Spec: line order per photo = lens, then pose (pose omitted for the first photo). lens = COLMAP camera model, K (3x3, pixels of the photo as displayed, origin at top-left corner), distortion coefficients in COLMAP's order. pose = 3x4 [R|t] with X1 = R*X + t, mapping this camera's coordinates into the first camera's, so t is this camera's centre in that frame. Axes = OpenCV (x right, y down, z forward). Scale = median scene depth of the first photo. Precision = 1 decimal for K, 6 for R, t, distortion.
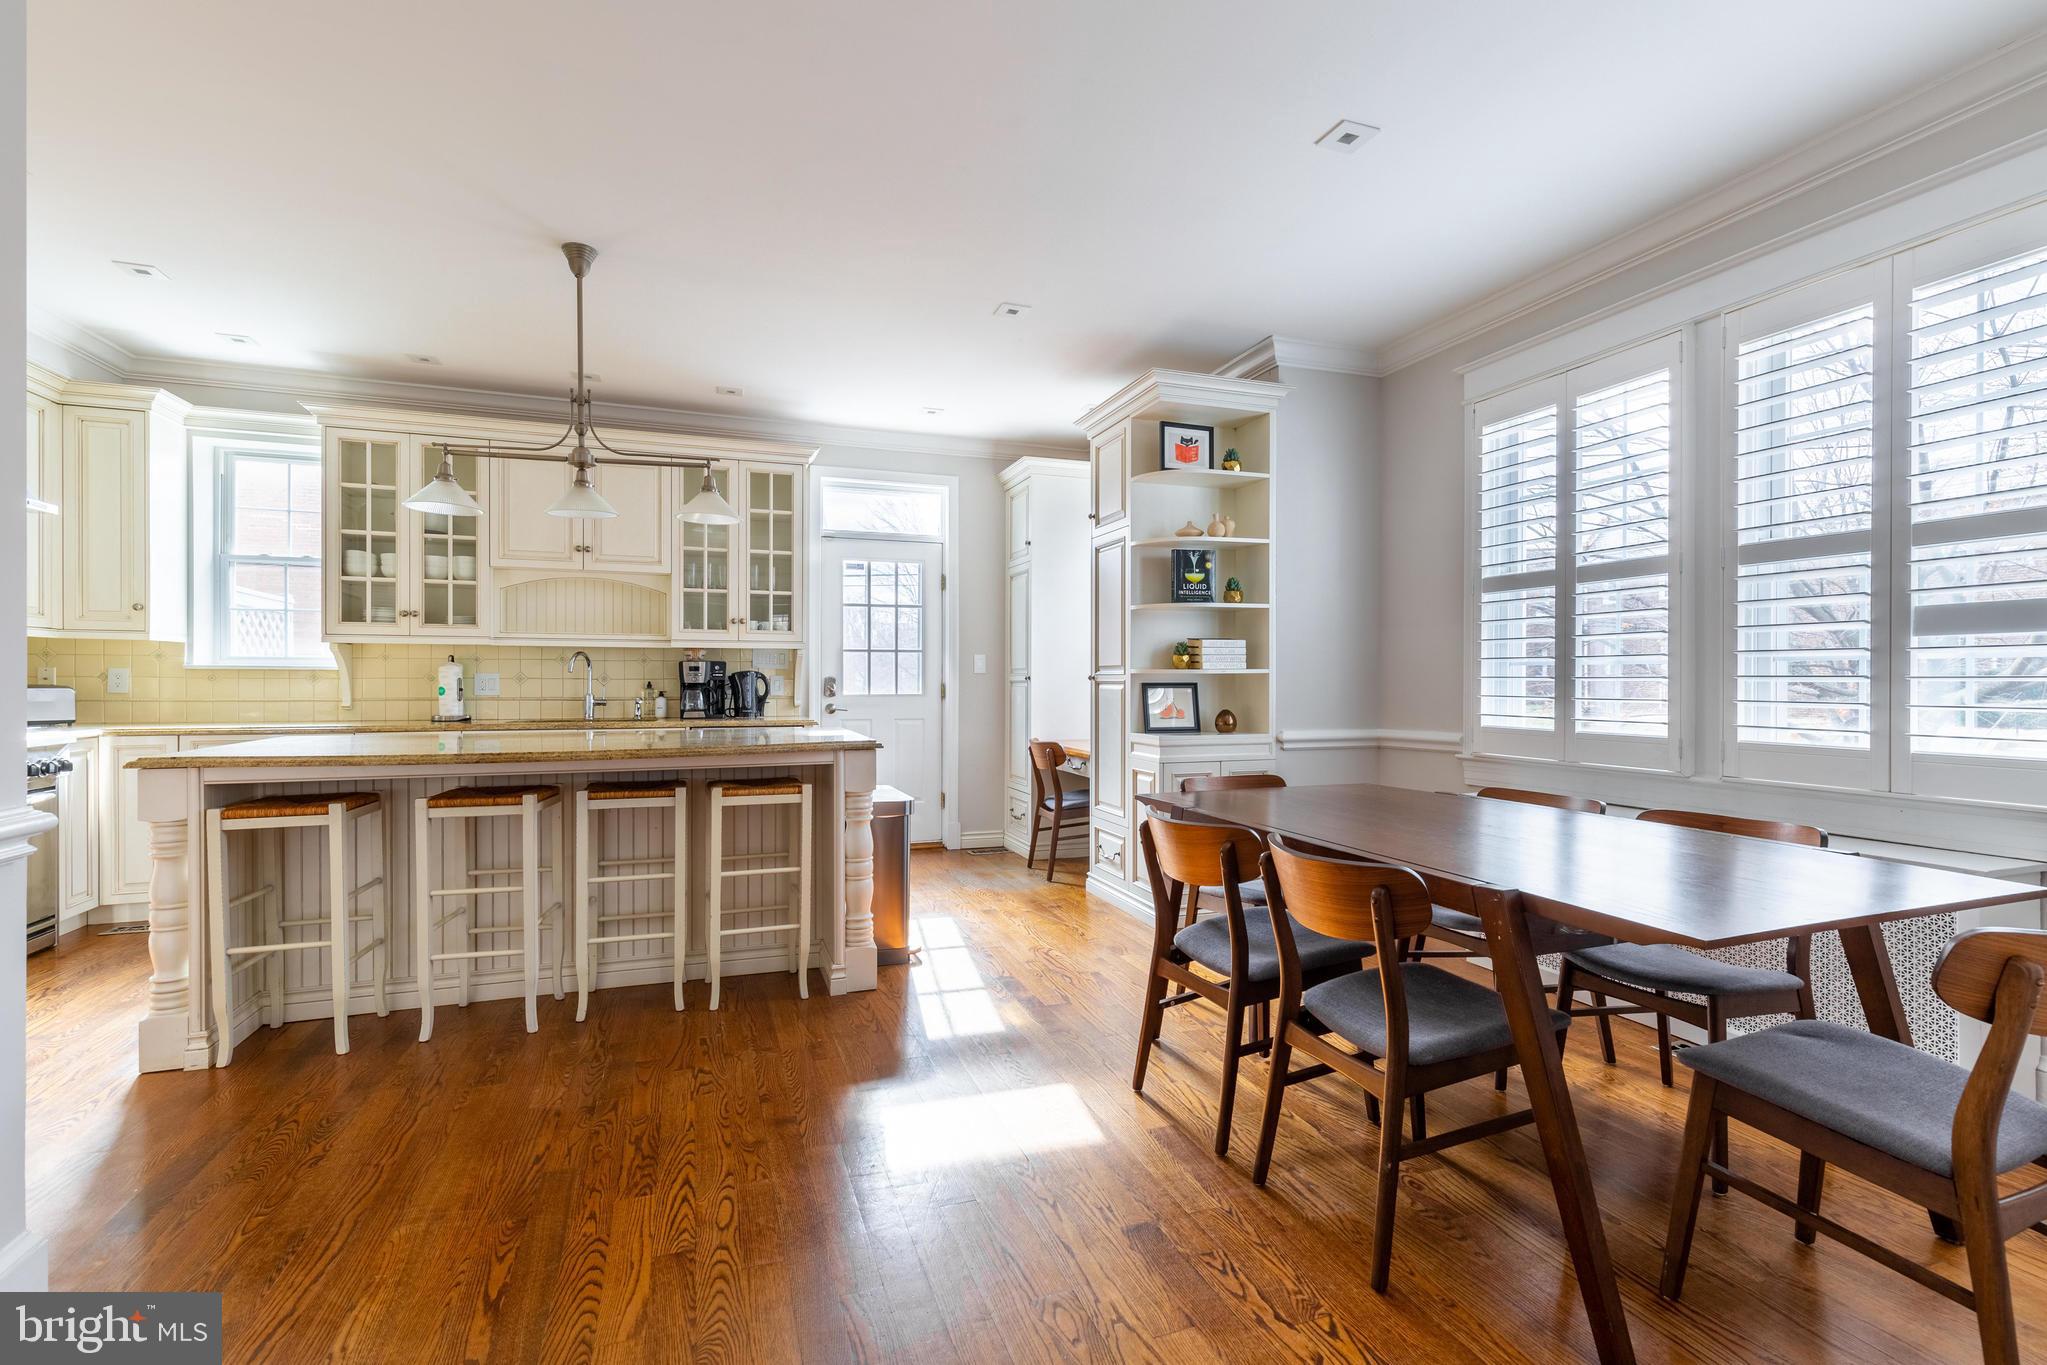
lens RADIAL K [[908.2, 0, 1015.5], [0, 908.2, 688.2], [0, 0, 1]] dist [0.000185, 0.000319]
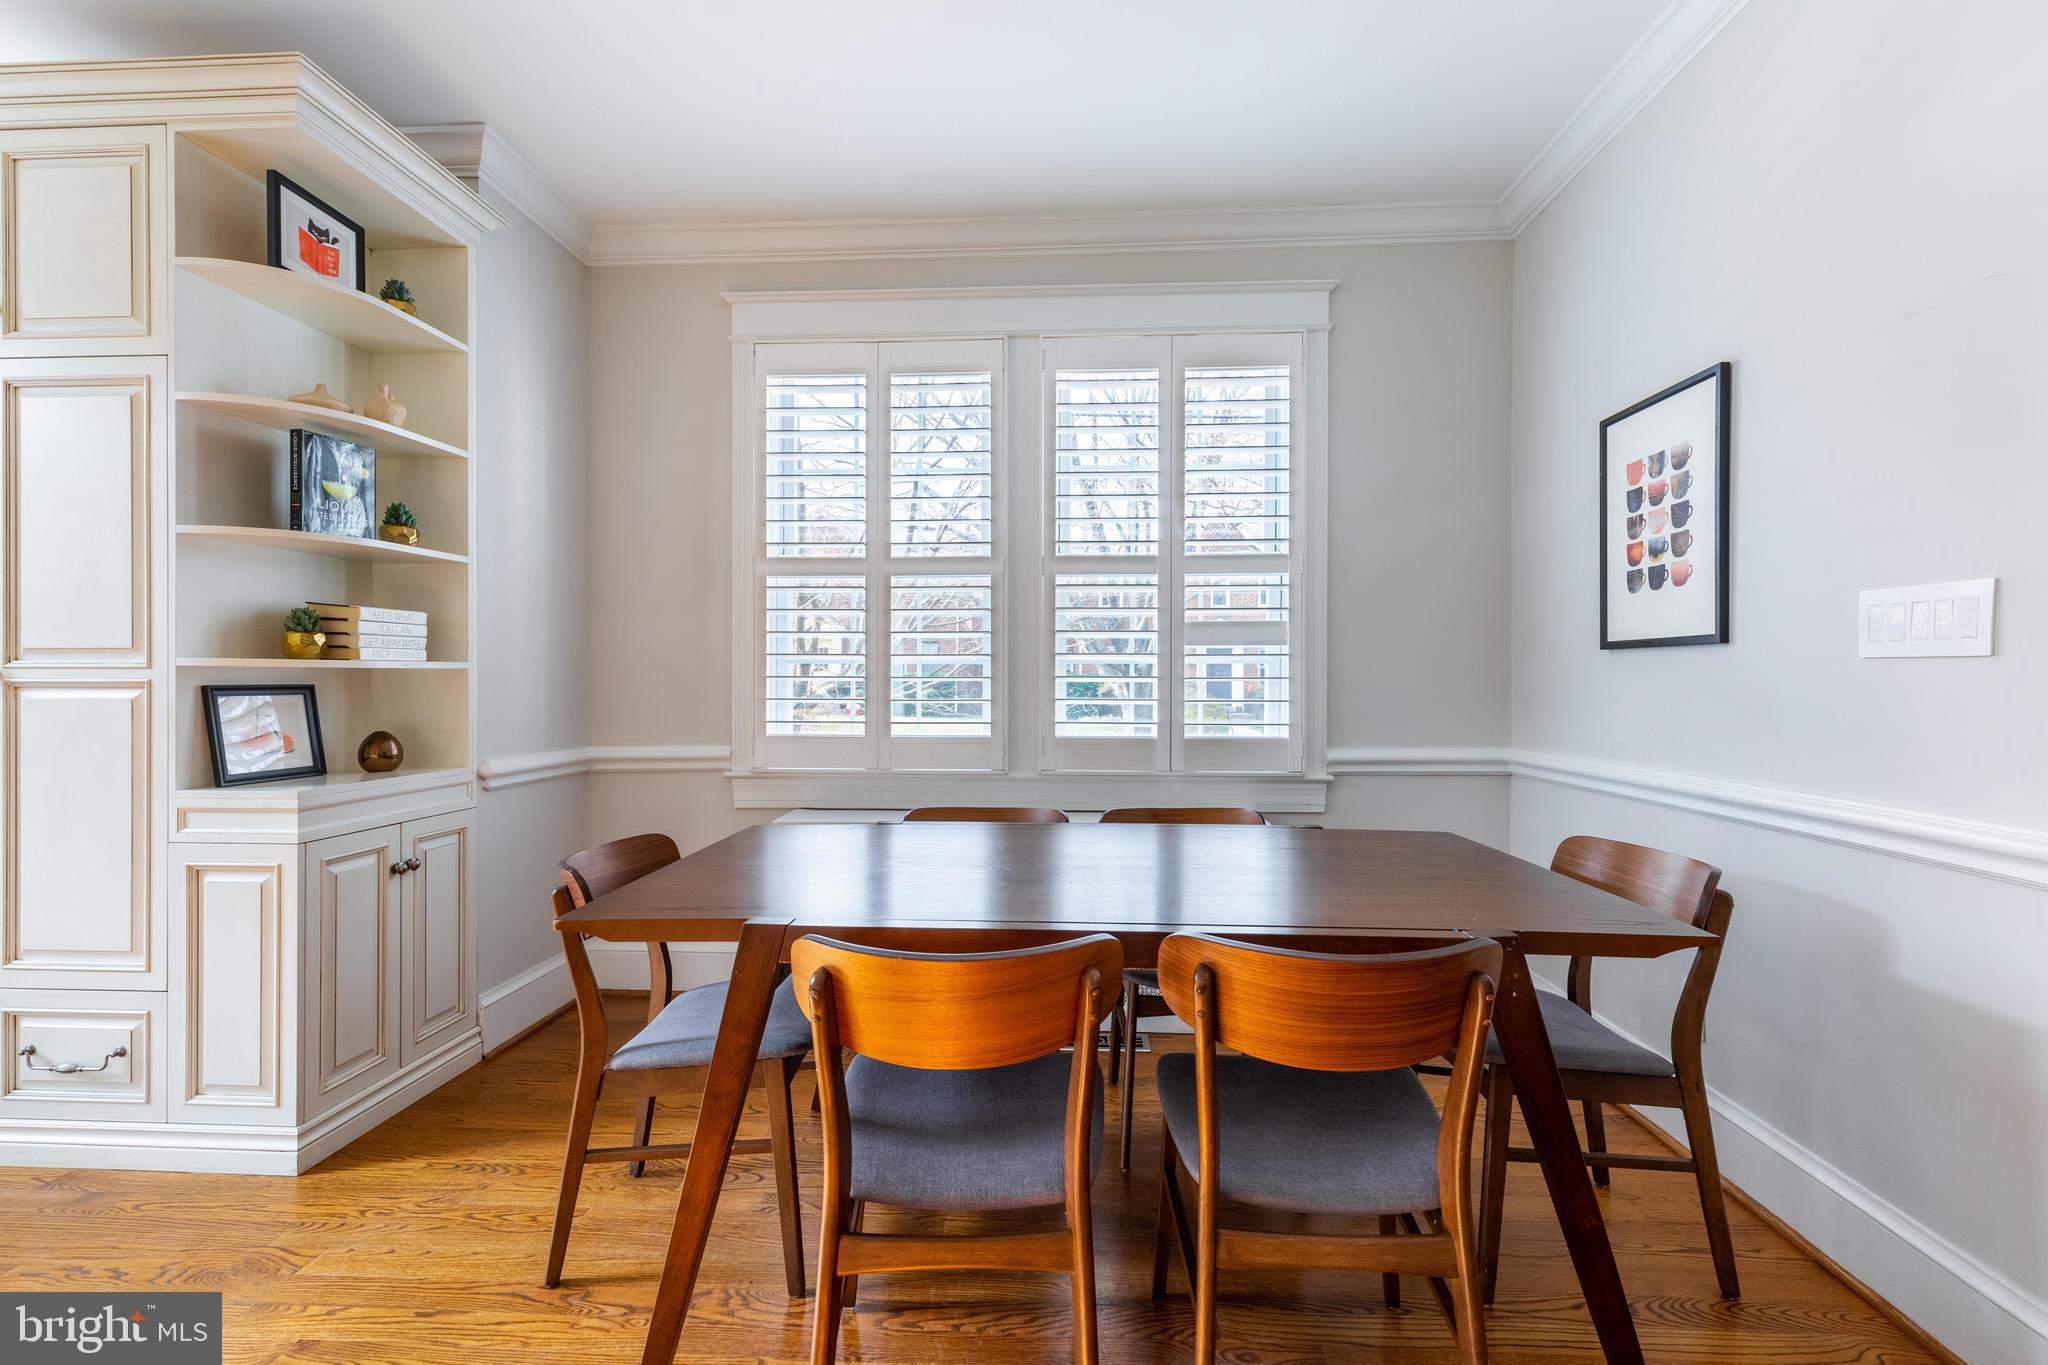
lens RADIAL K [[908.6, 0, 1022.4], [0, 908.6, 681.7], [0, 0, 1]] dist [0.000185, 0.000319]
pose [[0.386471, -0.001835, 0.922300, -0.168962], [0.008147, 0.999966, -0.001424, -0.004461], [-0.922265, 0.008065, 0.386473, 0.483901]]
